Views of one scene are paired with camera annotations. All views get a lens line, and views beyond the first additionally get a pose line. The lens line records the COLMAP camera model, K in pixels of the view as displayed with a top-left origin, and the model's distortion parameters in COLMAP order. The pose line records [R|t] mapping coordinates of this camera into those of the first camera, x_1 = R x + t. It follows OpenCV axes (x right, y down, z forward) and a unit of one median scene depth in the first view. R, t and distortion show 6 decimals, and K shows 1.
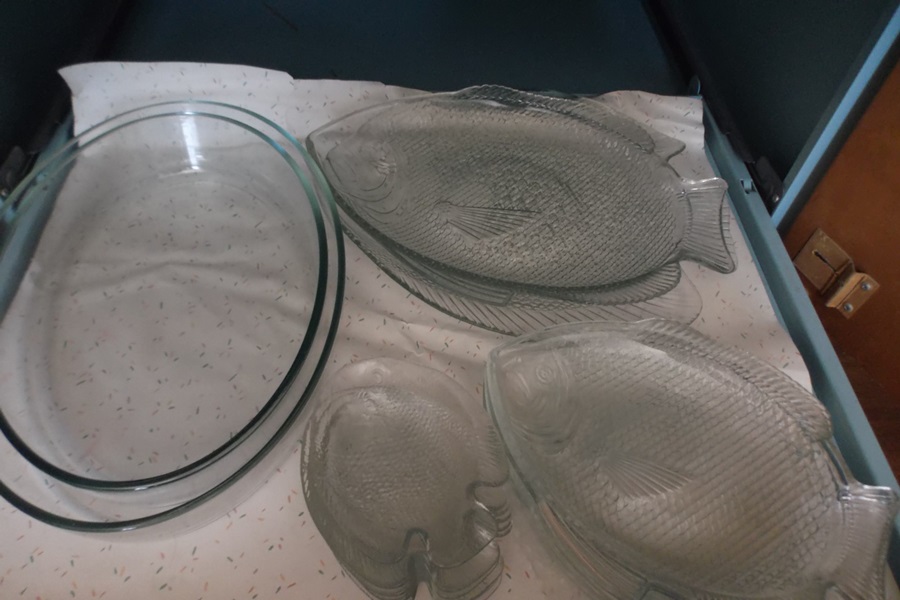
lens RADIAL K [[662.2, 0, 465.1], [0, 662.2, 299.1], [0, 0, 1]] dist [-0.008331, 0.003377]
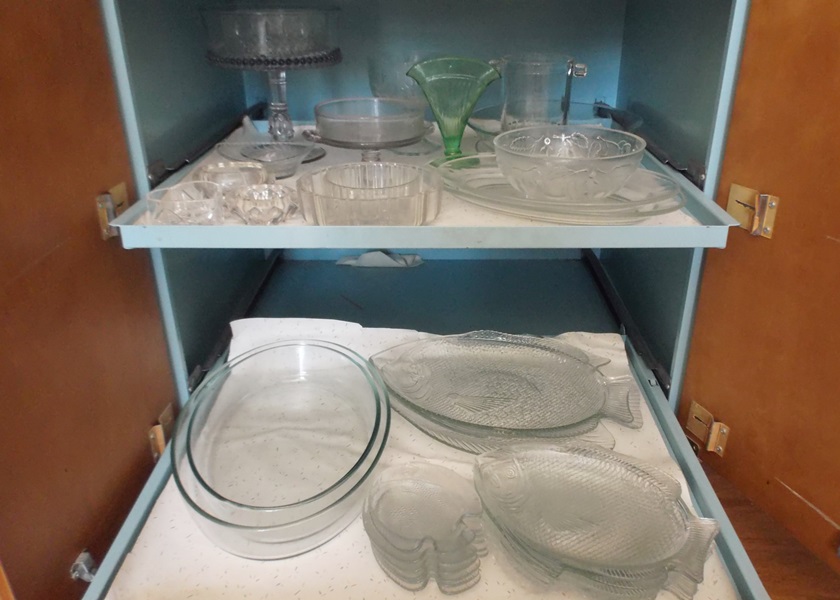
lens RADIAL K [[657.0, 0, 420.0], [0, 657.0, 300.0], [0, 0, 1]] dist [0.002689, 0.000081]
pose [[0.993528, -0.027235, -0.110273, 0.068653], [-0.023430, 0.900810, -0.433580, 0.336433], [0.111144, 0.433358, 0.894342, -0.510332]]
